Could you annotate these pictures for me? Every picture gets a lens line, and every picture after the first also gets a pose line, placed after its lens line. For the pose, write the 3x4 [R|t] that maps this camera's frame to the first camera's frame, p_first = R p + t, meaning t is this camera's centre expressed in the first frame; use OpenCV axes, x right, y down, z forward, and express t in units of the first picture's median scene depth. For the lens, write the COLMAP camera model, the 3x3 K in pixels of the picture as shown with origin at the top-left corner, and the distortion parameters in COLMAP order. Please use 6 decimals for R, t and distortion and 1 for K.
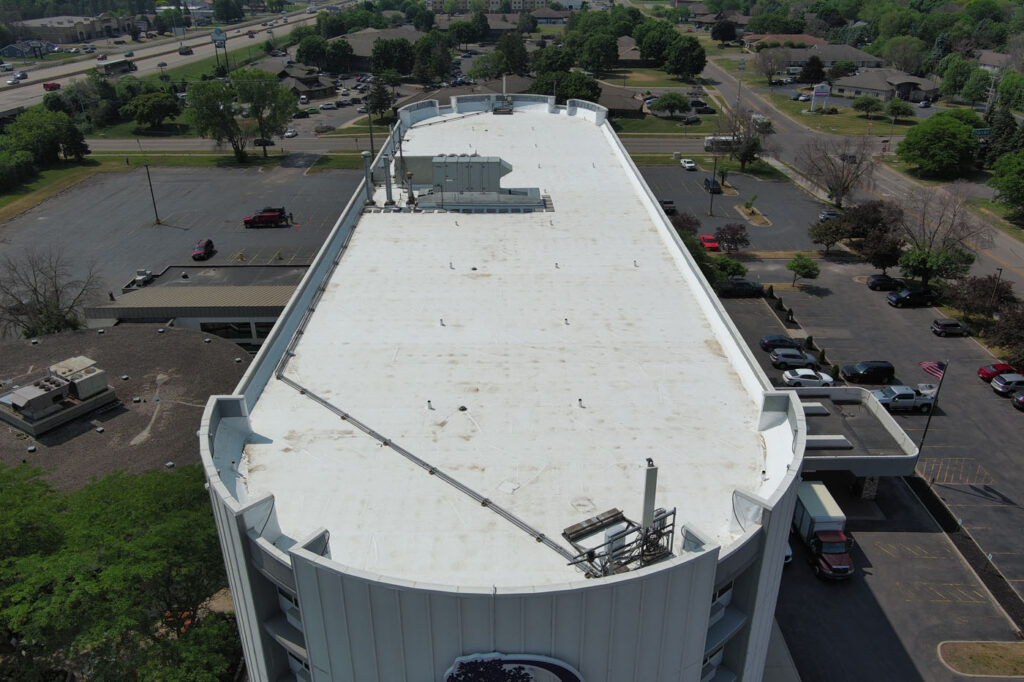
lens RADIAL K [[786.5, 0, 512.8], [0, 786.5, 348.5], [0, 0, 1]] dist [0.016867, -0.009171]
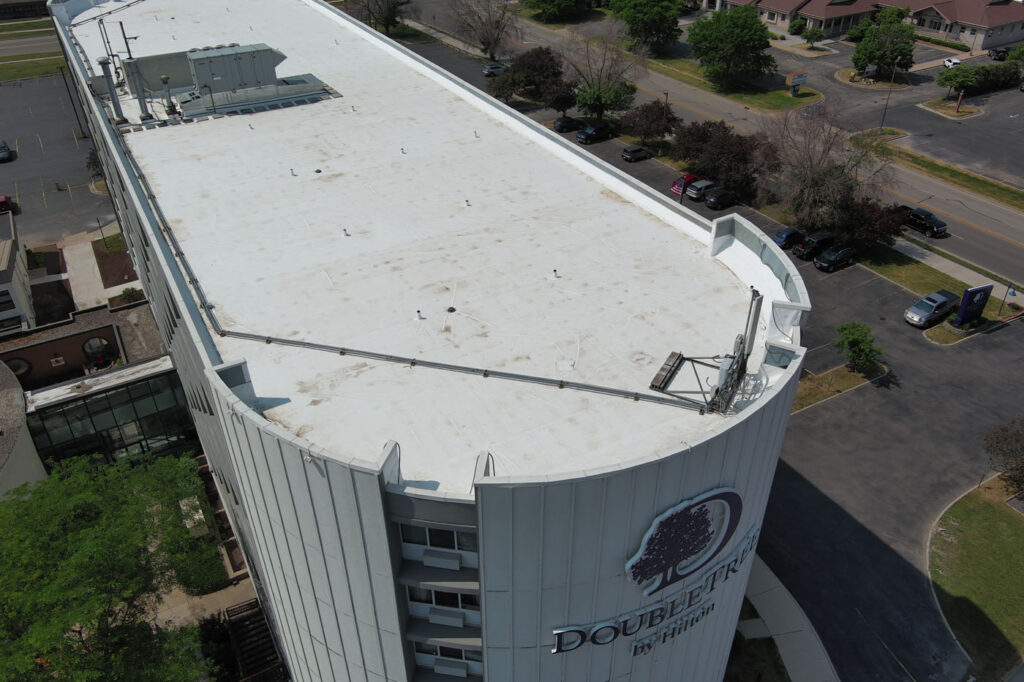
lens RADIAL K [[786.5, 0, 512.8], [0, 786.5, 348.5], [0, 0, 1]] dist [0.016867, -0.009171]
pose [[0.872266, -0.283041, 0.398798, -0.117219], [0.221912, 0.955780, 0.192977, -0.013678], [-0.435783, -0.079829, 0.896504, 0.032419]]
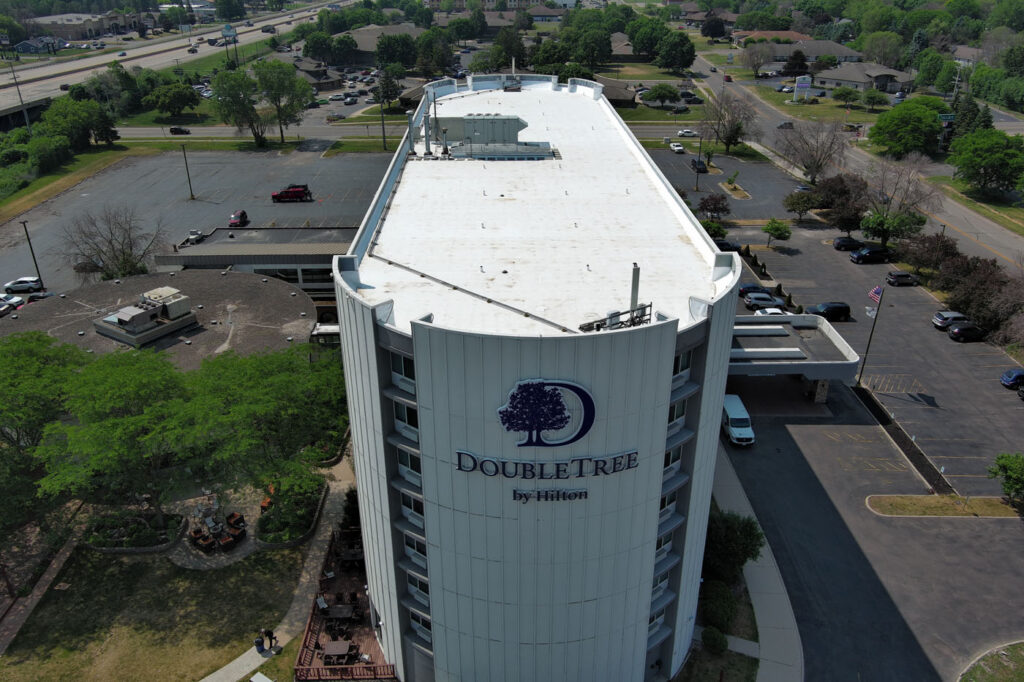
lens RADIAL K [[786.5, 0, 512.8], [0, 786.5, 348.5], [0, 0, 1]] dist [0.016867, -0.009171]
pose [[0.999967, -0.002987, 0.007545, -0.018076], [0.002985, 0.999996, 0.000190, 0.064033], [-0.007545, -0.000167, 0.999972, -0.124052]]
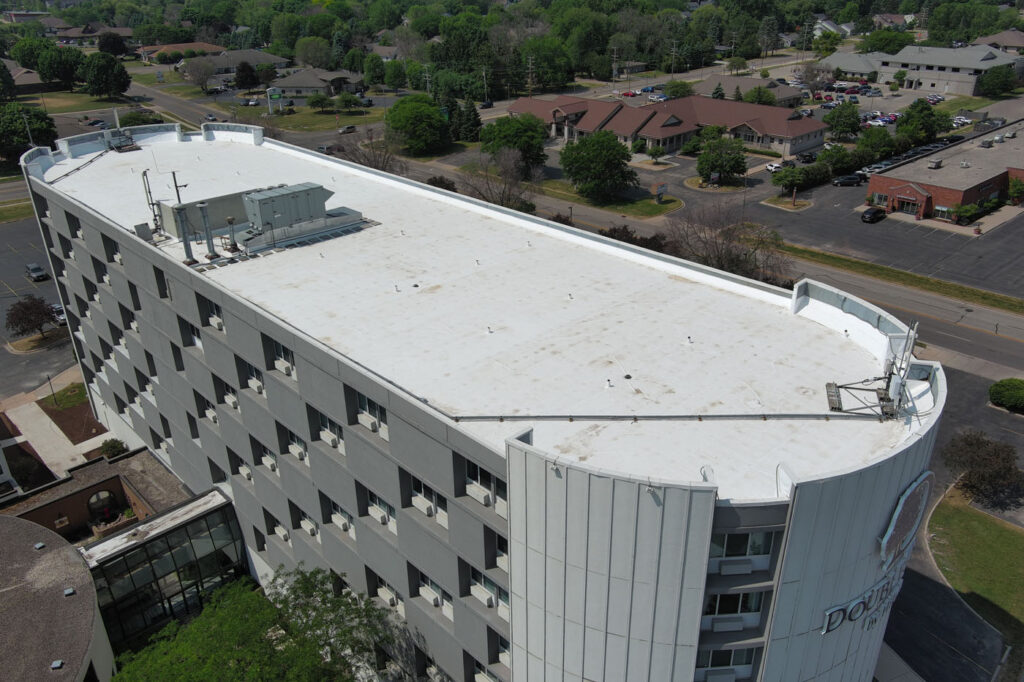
lens RADIAL K [[788.5, 0, 513.9], [0, 788.5, 351.6], [0, 0, 1]] dist [0.019384, -0.007070]
pose [[0.726862, -0.314401, 0.610593, -0.256484], [0.317283, 0.942223, 0.107461, -0.038893], [-0.609100, 0.115621, 0.784620, 0.063285]]
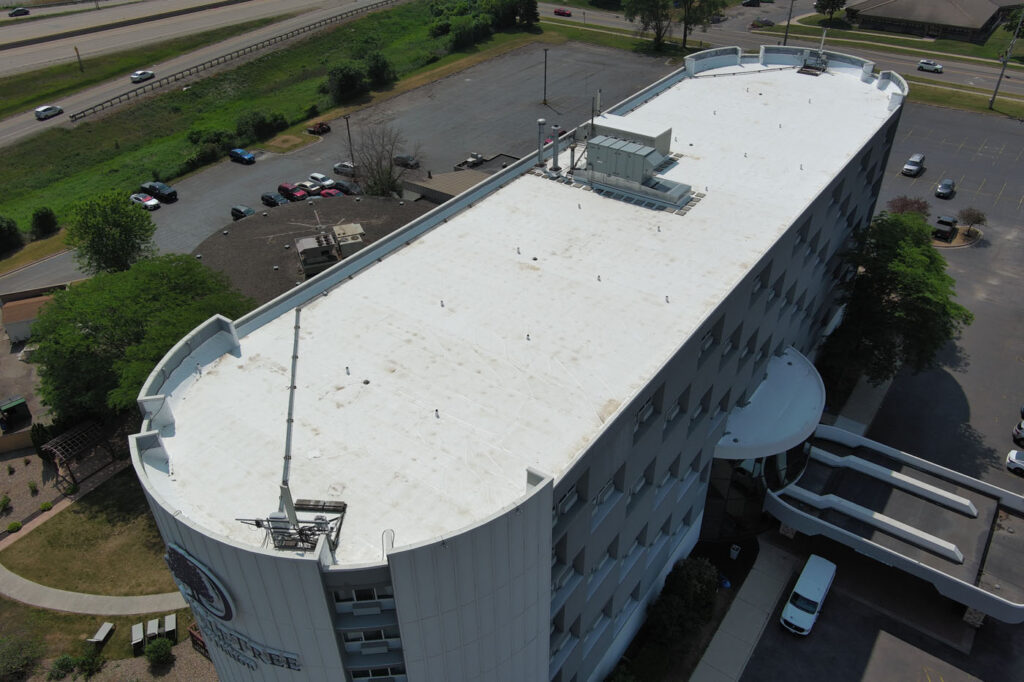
lens RADIAL K [[786.5, 0, 512.8], [0, 786.5, 348.5], [0, 0, 1]] dist [0.016867, -0.009171]
pose [[0.807258, 0.339708, -0.482631, 0.218350], [-0.257211, 0.938497, 0.230362, -0.099285], [0.531204, -0.061824, 0.844985, 0.013510]]
